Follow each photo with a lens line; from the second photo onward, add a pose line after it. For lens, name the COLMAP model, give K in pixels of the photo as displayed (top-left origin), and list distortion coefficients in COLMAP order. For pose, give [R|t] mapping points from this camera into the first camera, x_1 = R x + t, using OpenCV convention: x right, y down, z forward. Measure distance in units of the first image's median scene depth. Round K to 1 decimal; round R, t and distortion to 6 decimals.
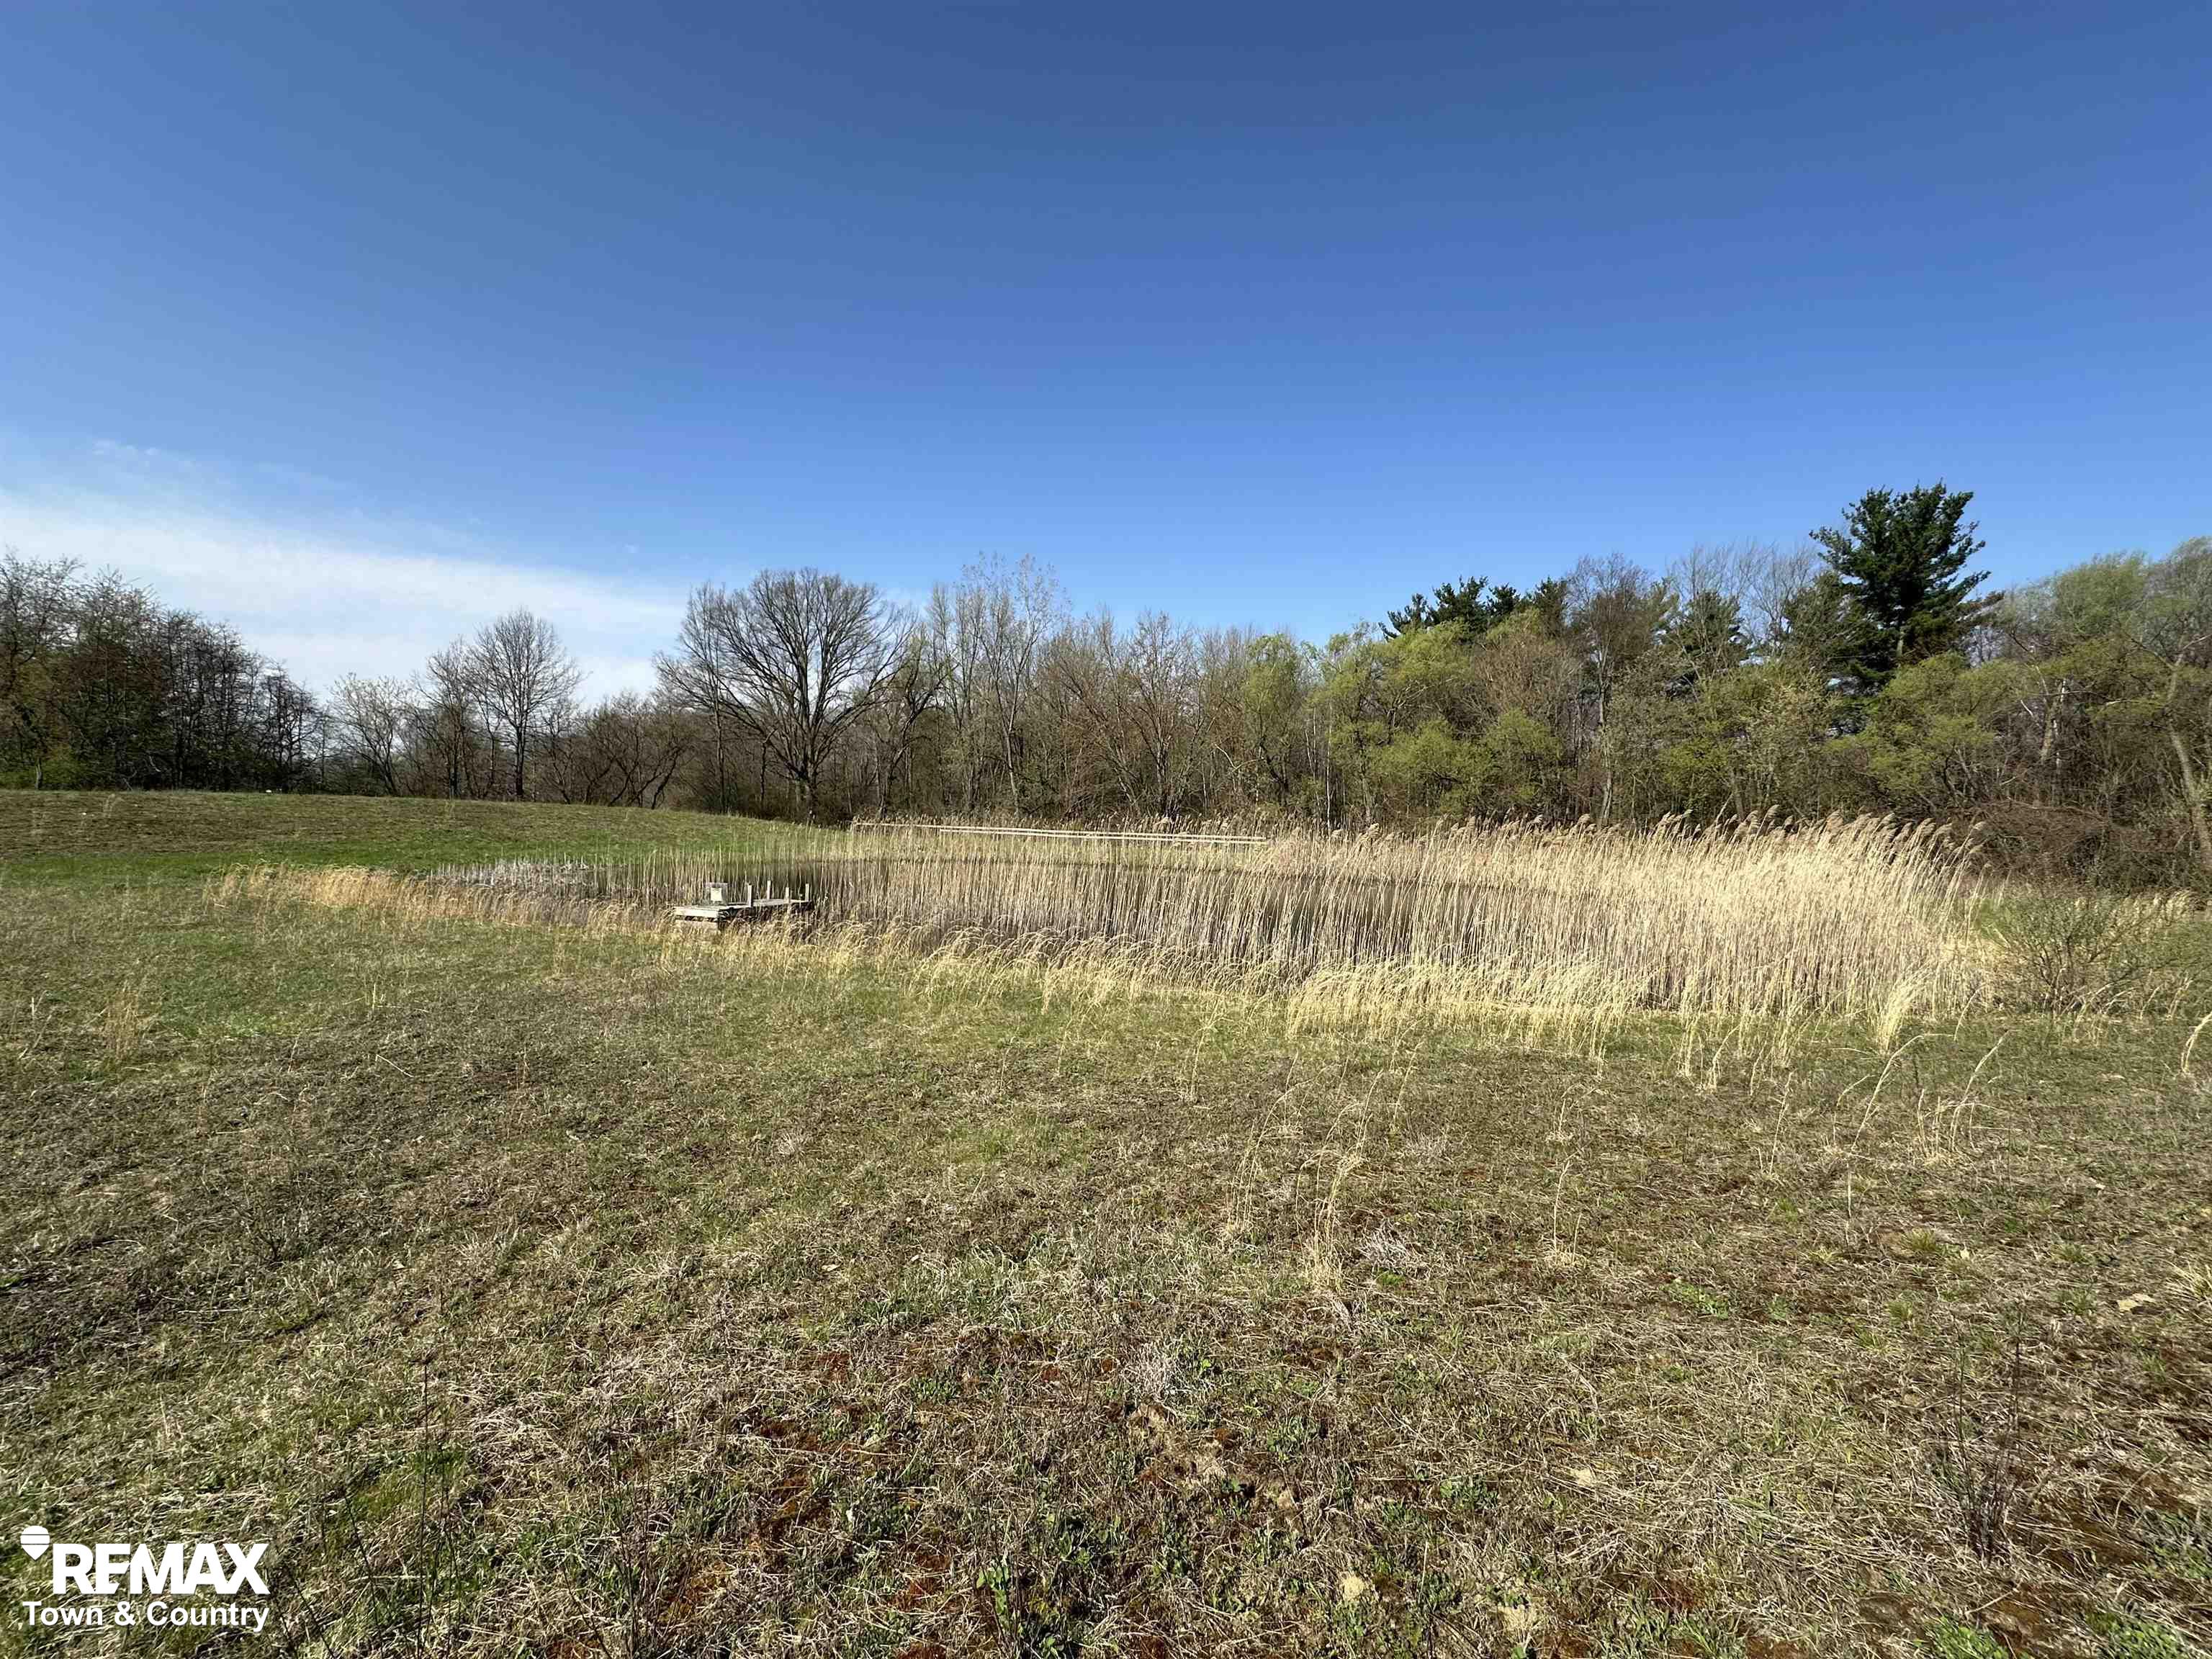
lens RADIAL K [[885.5, 0, 1109.7], [0, 885.5, 829.3], [0, 0, 1]] dist [-0.002534, 0.000240]
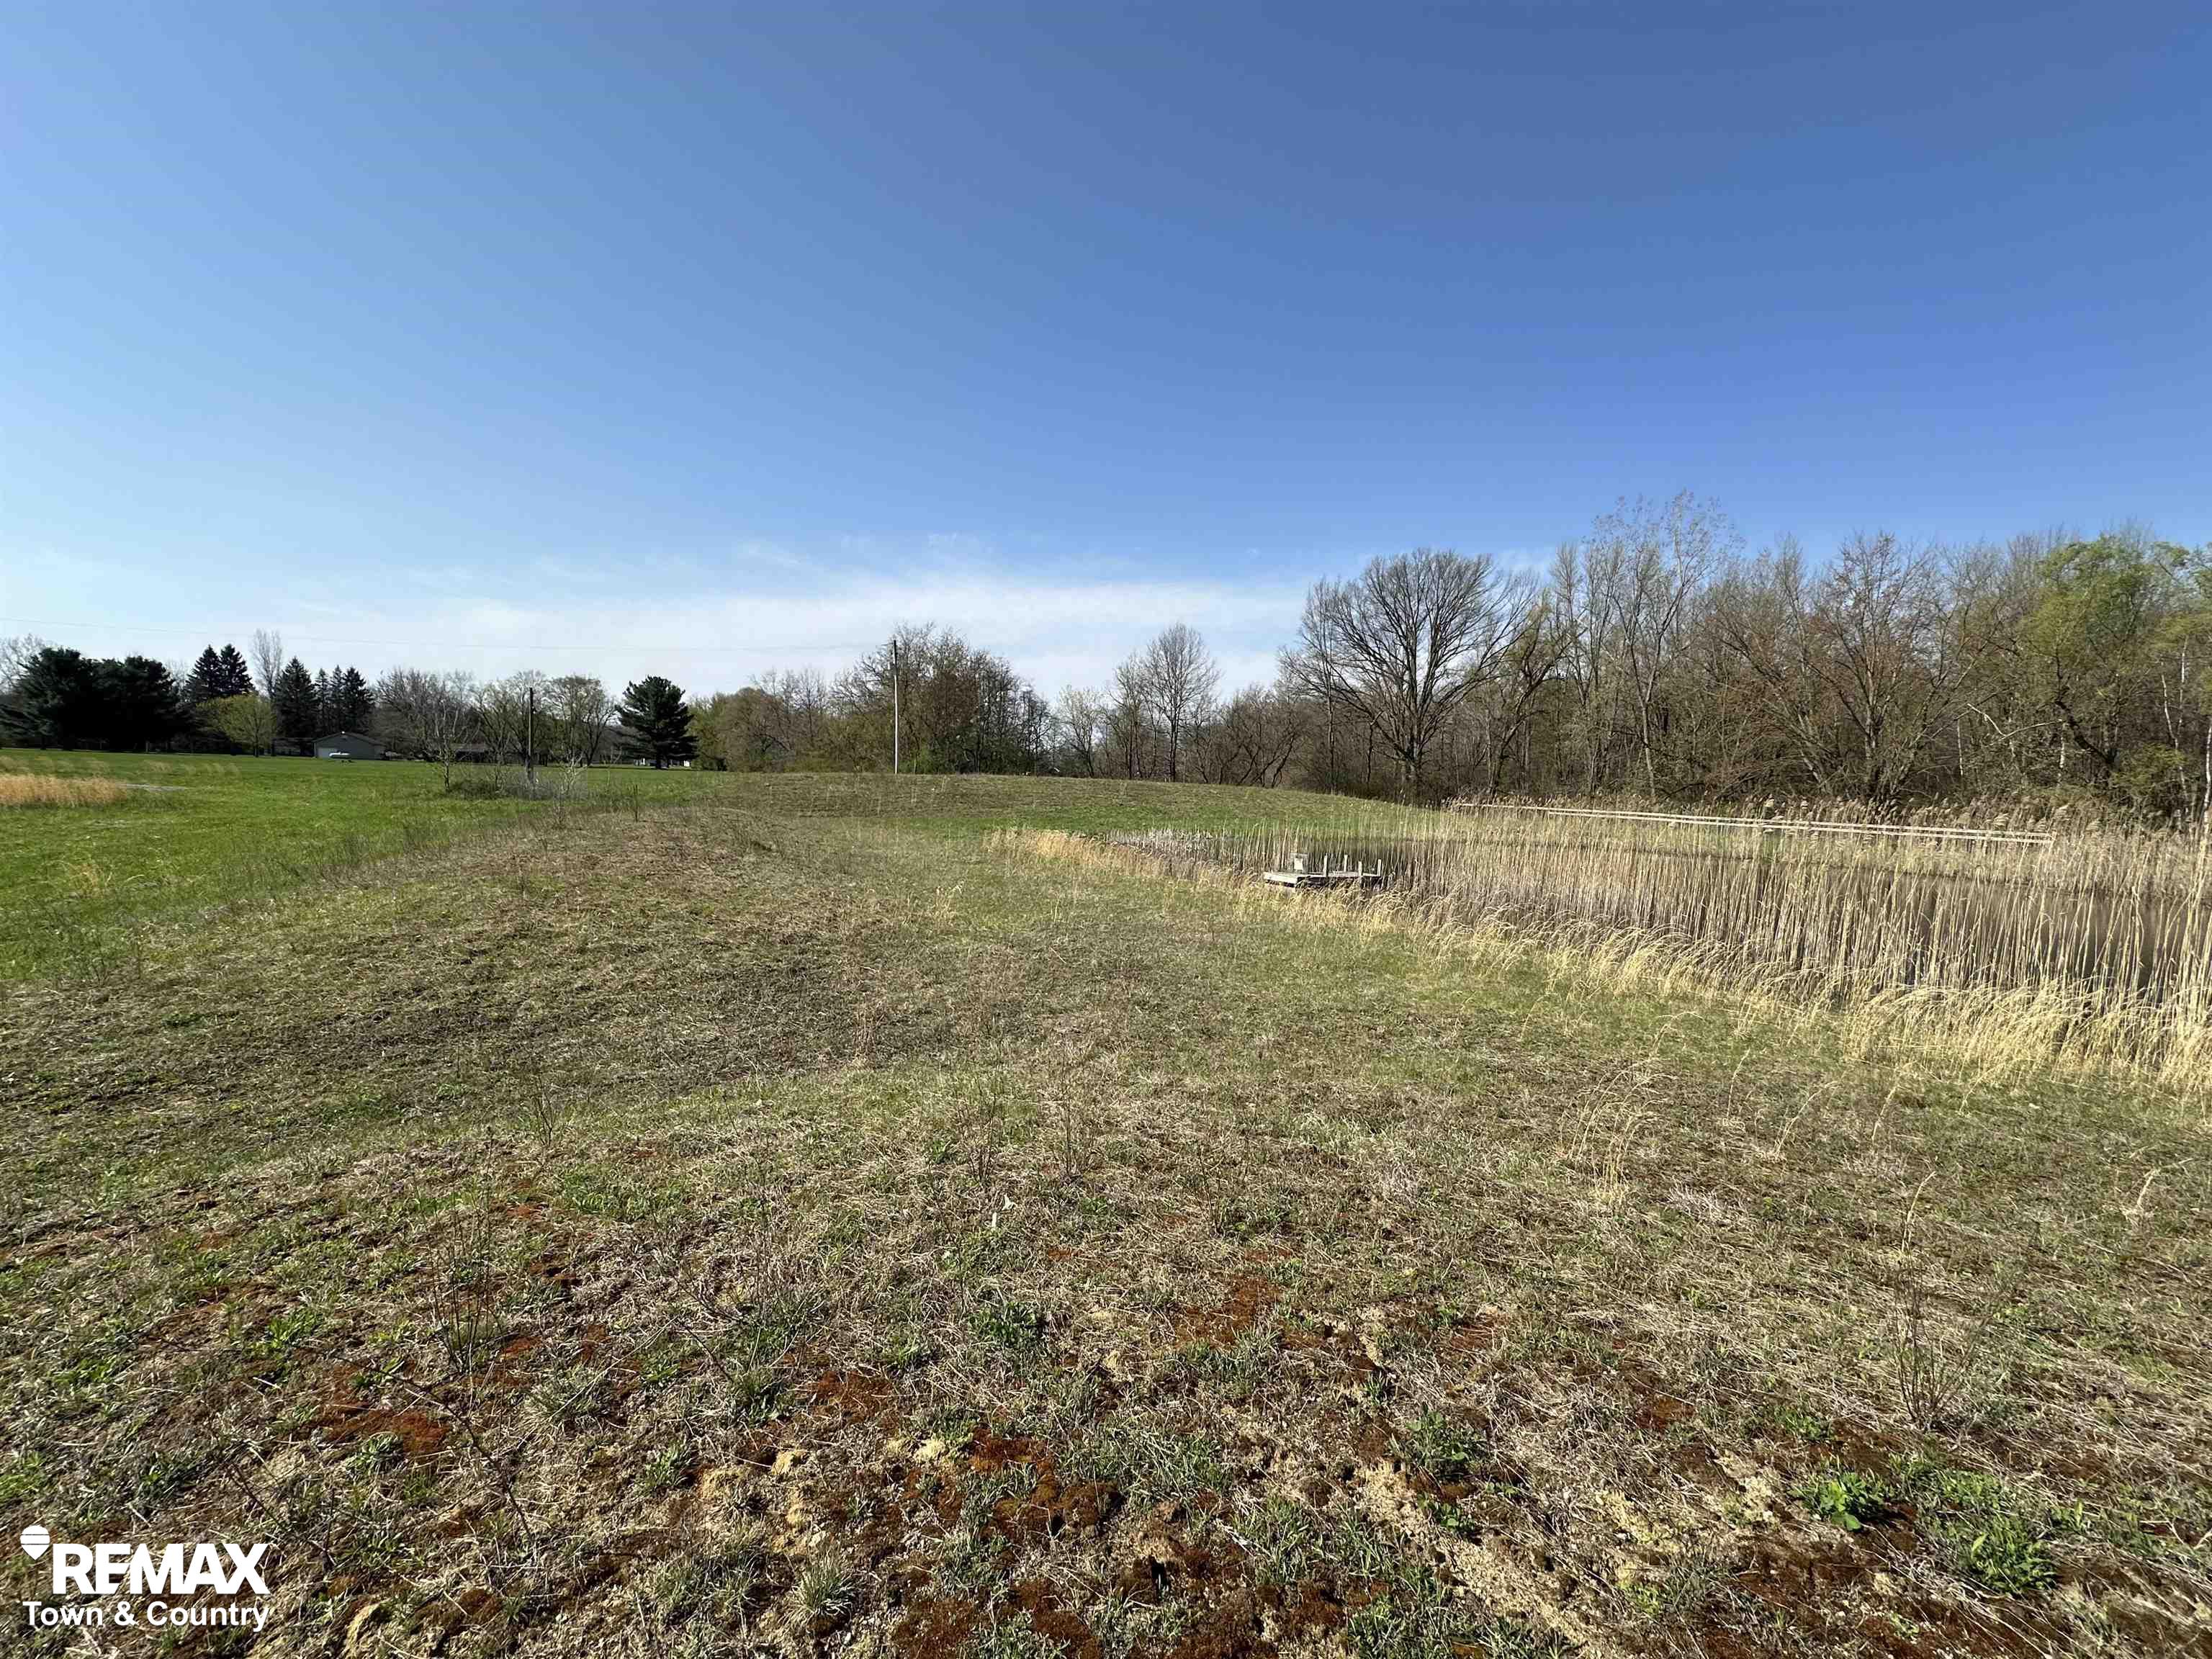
lens RADIAL K [[881.1, 0, 1106.0], [0, 881.1, 829.5], [0, 0, 1]] dist [-0.000300, -0.000156]
pose [[0.784535, 0.035372, -0.619075, 0.013502], [-0.020890, 0.999313, 0.030625, -0.000192], [0.619733, -0.011094, 0.784735, -0.010448]]
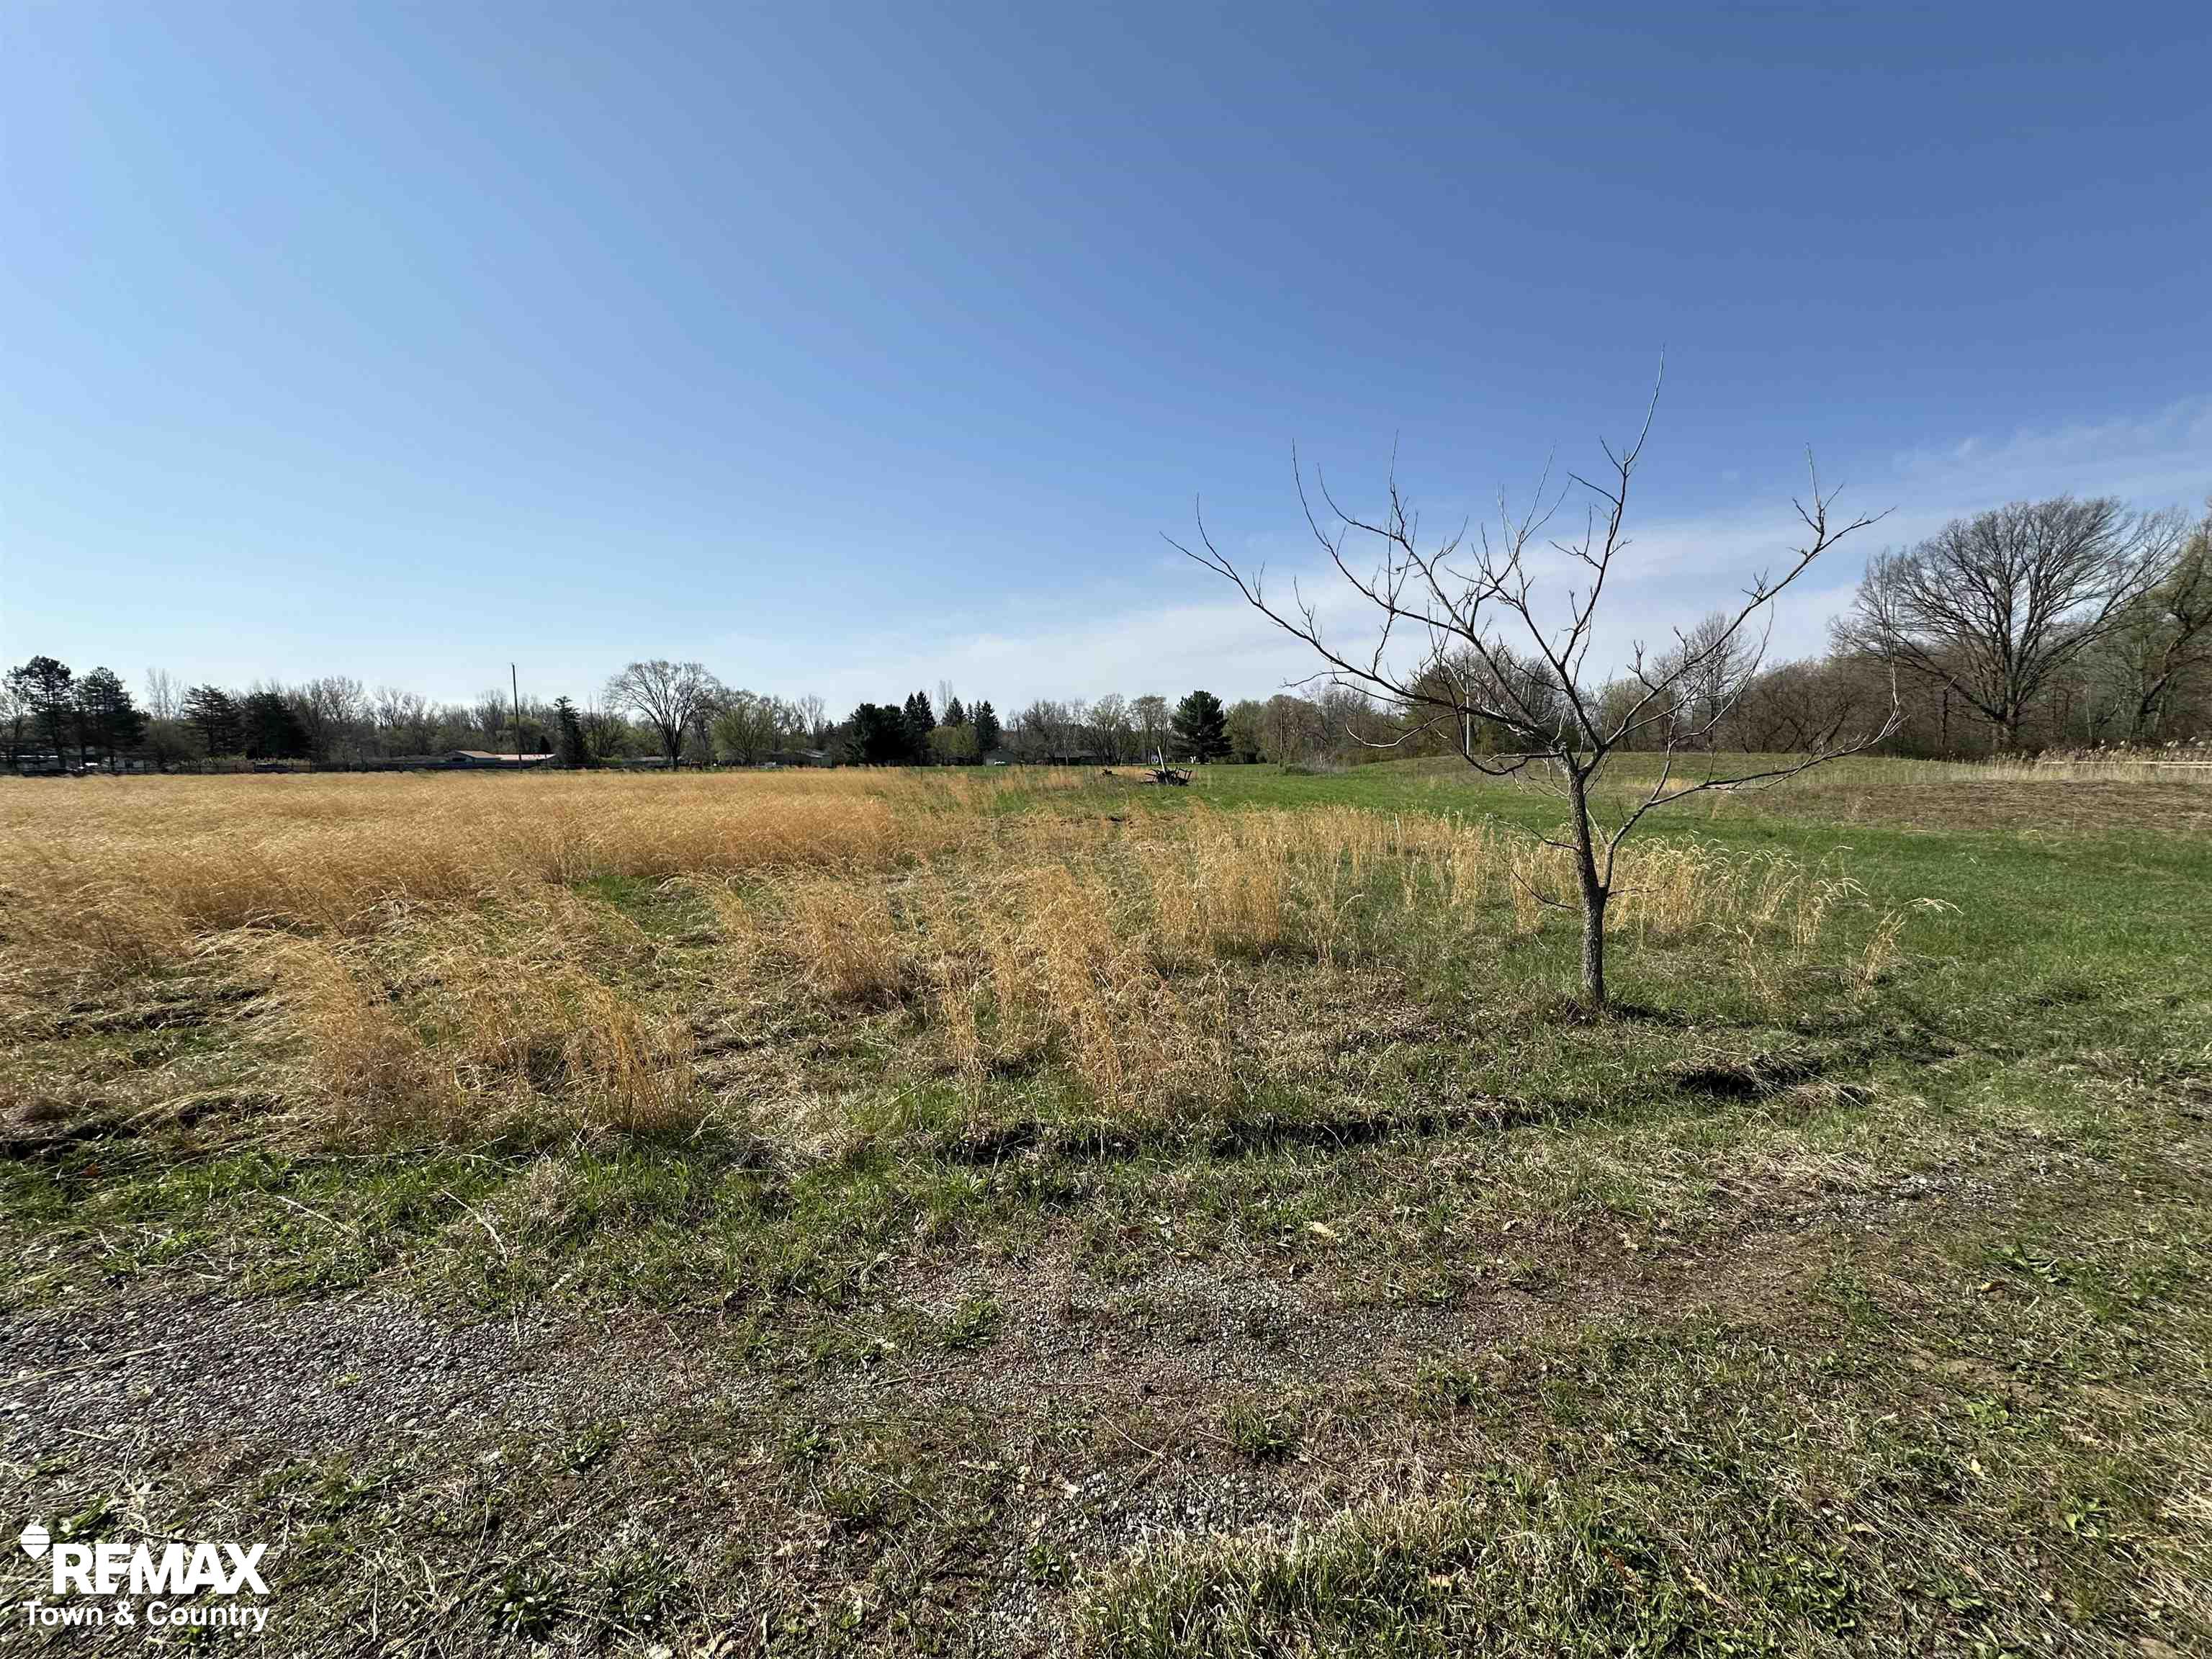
lens RADIAL K [[885.5, 0, 1109.7], [0, 885.5, 829.3], [0, 0, 1]] dist [-0.002534, 0.000240]
pose [[0.422472, 0.039690, -0.905507, 0.168965], [0.010062, 0.998774, 0.048473, 0.006021], [0.906320, -0.029589, 0.421554, -0.404449]]
